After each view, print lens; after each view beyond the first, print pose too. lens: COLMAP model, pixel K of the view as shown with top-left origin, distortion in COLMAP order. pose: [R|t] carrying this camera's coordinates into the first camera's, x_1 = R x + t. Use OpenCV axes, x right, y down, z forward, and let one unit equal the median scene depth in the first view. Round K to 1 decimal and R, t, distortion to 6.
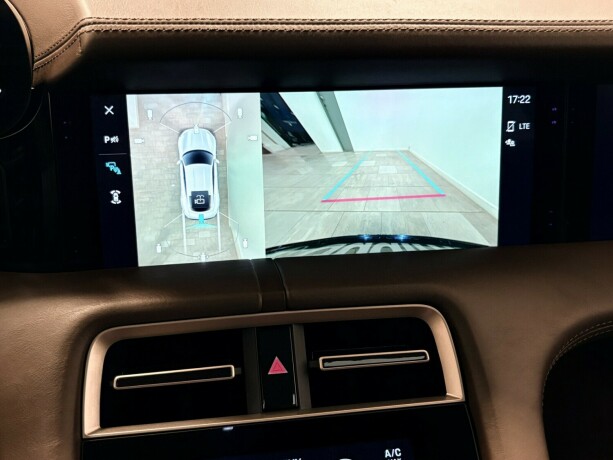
lens RADIAL K [[700.4, 0, 306.5], [0, 700.4, 230.0], [0, 0, 1]] dist [0.111847, -0.435708]
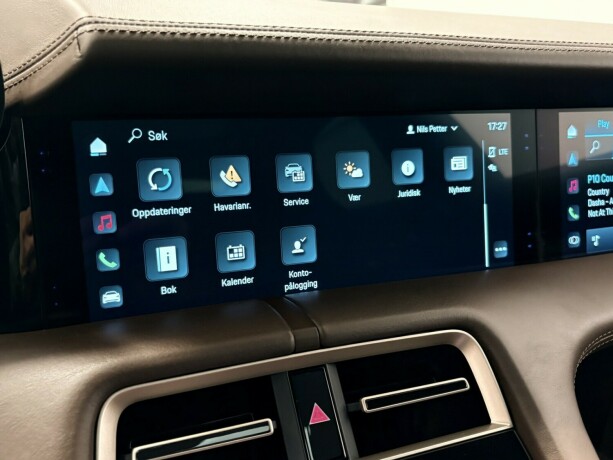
lens RADIAL K [[603.3, 0, 306.5], [0, 603.3, 230.0], [0, 0, 1]] dist [-0.011418, 0.008138]
pose [[0.975976, -0.053755, 0.211143, -0.203756], [0.076662, 0.991842, -0.101846, 0.043255], [-0.203946, 0.115586, 0.972135, 0.253751]]
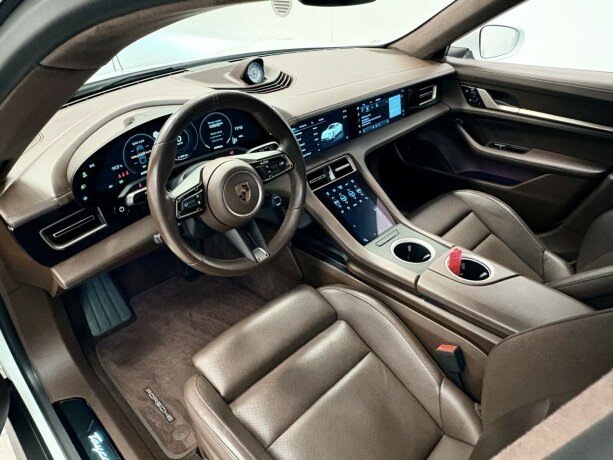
lens RADIAL K [[426.8, 0, 306.5], [0, 426.8, 230.0], [0, 0, 1]] dist [0.008640, 0.001479]
pose [[0.816926, -0.330215, 0.472854, -1.914853], [0.230062, 0.938393, 0.257855, -0.285609], [-0.528870, -0.101863, 0.842568, -1.740213]]
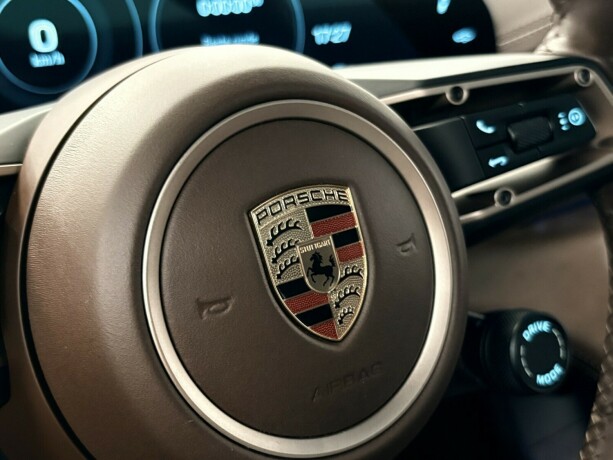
lens RADIAL K [[750.4, 0, 306.5], [0, 750.4, 230.0], [0, 0, 1]] dist [0.022133, 0.029665]
pose [[0.916731, -0.183435, 0.354902, -1.199241], [0.215406, 0.975118, -0.052403, 0.056150], [-0.336459, 0.124488, 0.933434, -0.025124]]
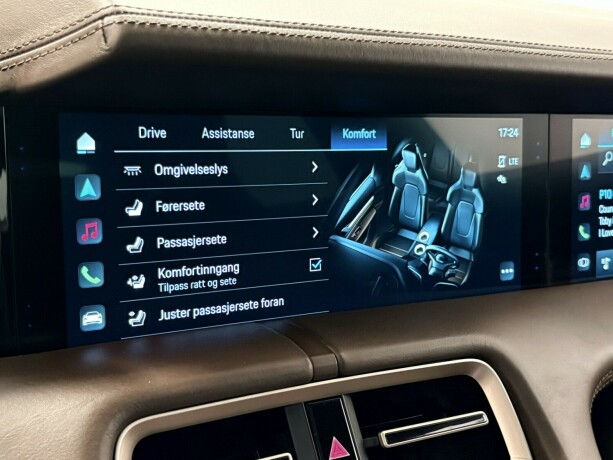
lens RADIAL K [[838.5, 0, 306.5], [0, 838.5, 230.0], [0, 0, 1]] dist [0.170644, -0.698491]
pose [[0.932289, -0.024293, 0.360897, -0.419991], [0.062665, 0.993502, -0.095005, 0.036800], [-0.356244, 0.111188, 0.927754, 0.096716]]
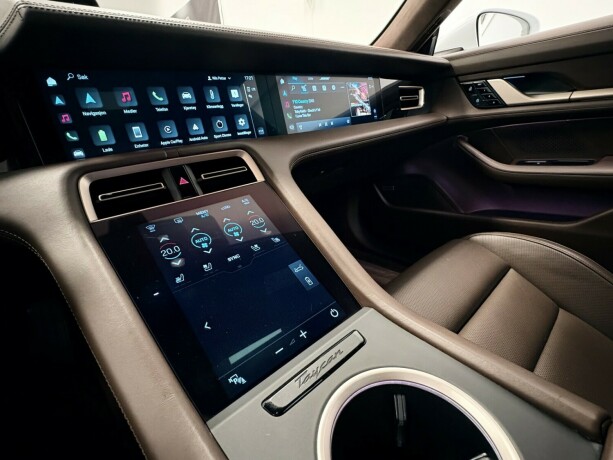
lens RADIAL K [[290.0, 0, 306.5], [0, 290.0, 230.0], [0, 0, 1]] dist [-0.002747, 0.001288]
pose [[0.848615, -0.270257, 0.454768, -0.169620], [0.275464, 0.959663, 0.056277, 0.401044], [-0.451633, 0.077515, 0.888830, 0.037552]]
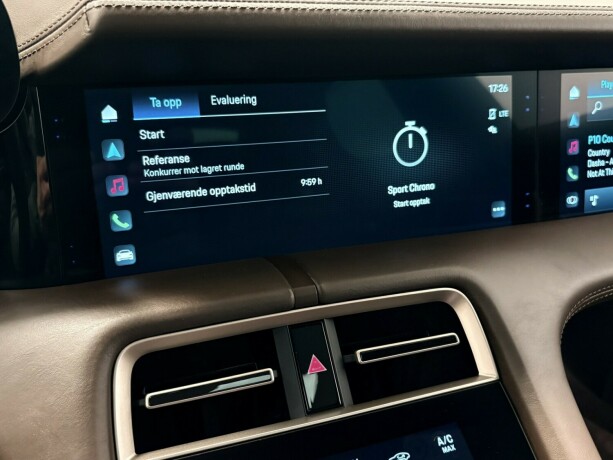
lens RADIAL K [[606.5, 0, 306.5], [0, 606.5, 230.0], [0, 0, 1]] dist [0.001509, -0.019401]
pose [[0.981416, -0.066278, 0.180081, -0.191275], [0.070559, 0.997355, -0.017470, 0.026894], [-0.178446, 0.029852, 0.983497, 0.196842]]
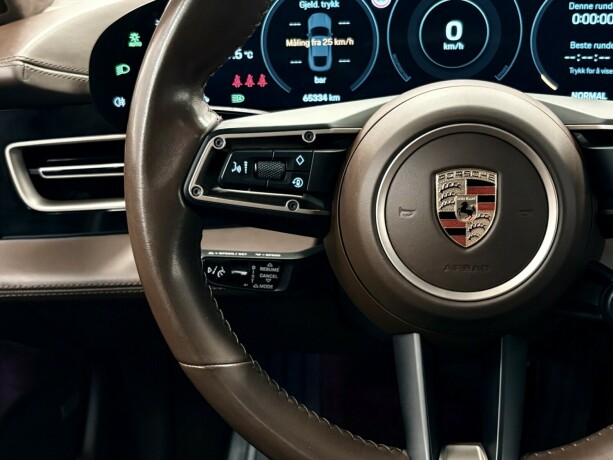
lens RADIAL K [[934.1, 0, 306.5], [0, 934.1, 230.0], [0, 0, 1]] dist [0.233108, -0.984204]
pose [[0.955506, 0.068317, -0.286952, -0.834834], [-0.073570, 0.997261, -0.007549, 0.112378], [0.285651, 0.028324, 0.957915, -0.879415]]
